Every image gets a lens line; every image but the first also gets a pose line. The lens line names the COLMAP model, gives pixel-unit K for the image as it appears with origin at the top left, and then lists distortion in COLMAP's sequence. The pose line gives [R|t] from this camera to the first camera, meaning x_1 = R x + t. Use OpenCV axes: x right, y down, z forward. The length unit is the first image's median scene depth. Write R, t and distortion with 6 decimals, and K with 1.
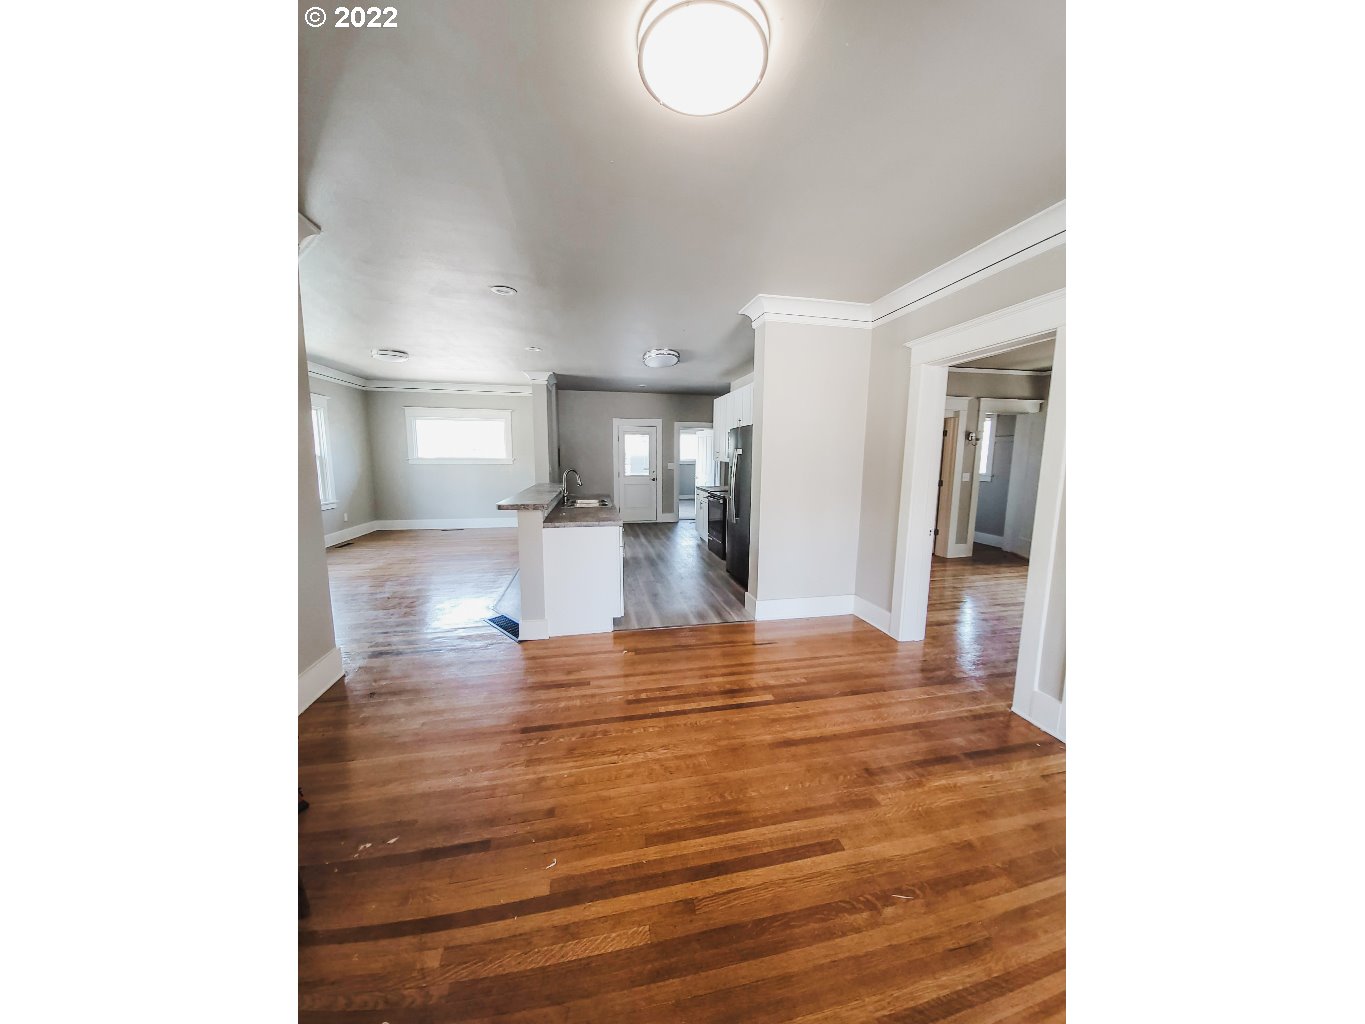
lens RADIAL K [[413.7, 0, 681.3], [0, 413.7, 514.7], [0, 0, 1]] dist [-0.001046, -0.000156]
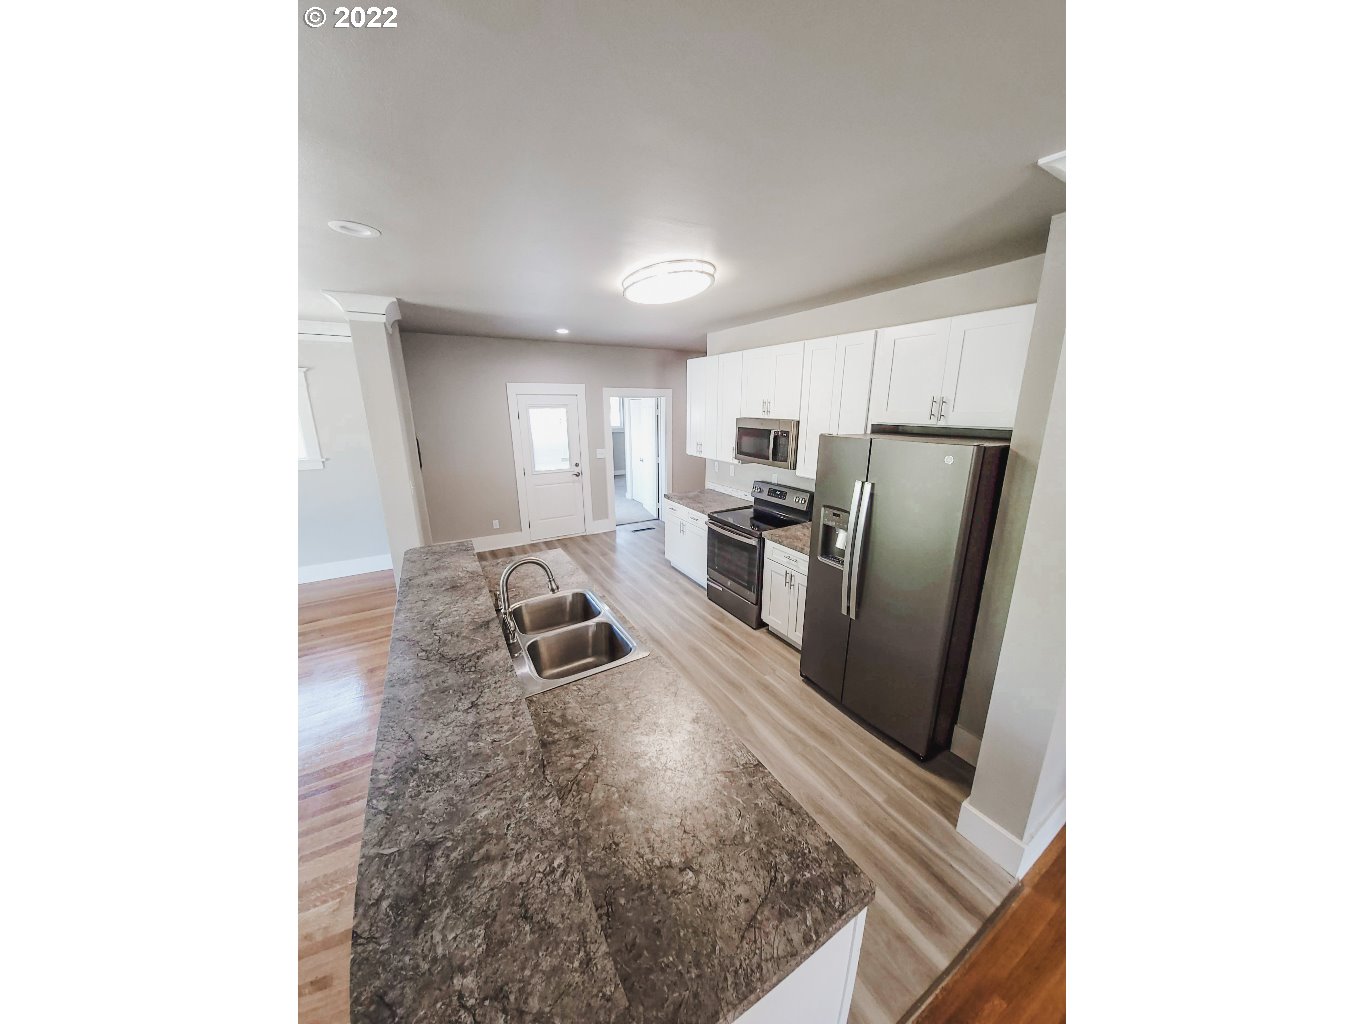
lens RADIAL K [[413.7, 0, 676.2], [0, 413.7, 514.3], [0, 0, 1]] dist [-0.001046, -0.000156]
pose [[0.949727, -0.092566, 0.299083, -0.279538], [0.054514, 0.989593, 0.133169, -0.233787], [-0.308297, -0.110170, 0.944889, 0.688572]]
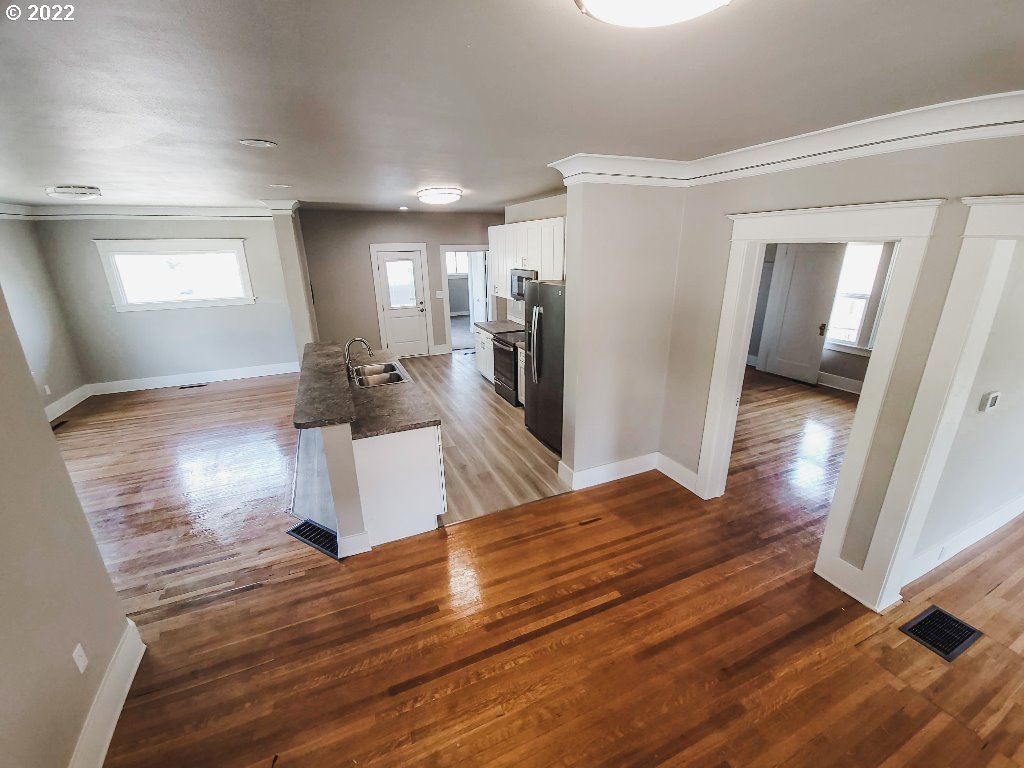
lens RADIAL K [[414.9, 0, 511.0], [0, 414.9, 388.3], [0, 0, 1]] dist [0.001519, -0.001323]
pose [[0.979714, -0.084955, 0.181500, -0.126824], [0.049734, 0.980435, 0.190456, -0.184992], [-0.194129, -0.177566, 0.964772, 0.081691]]
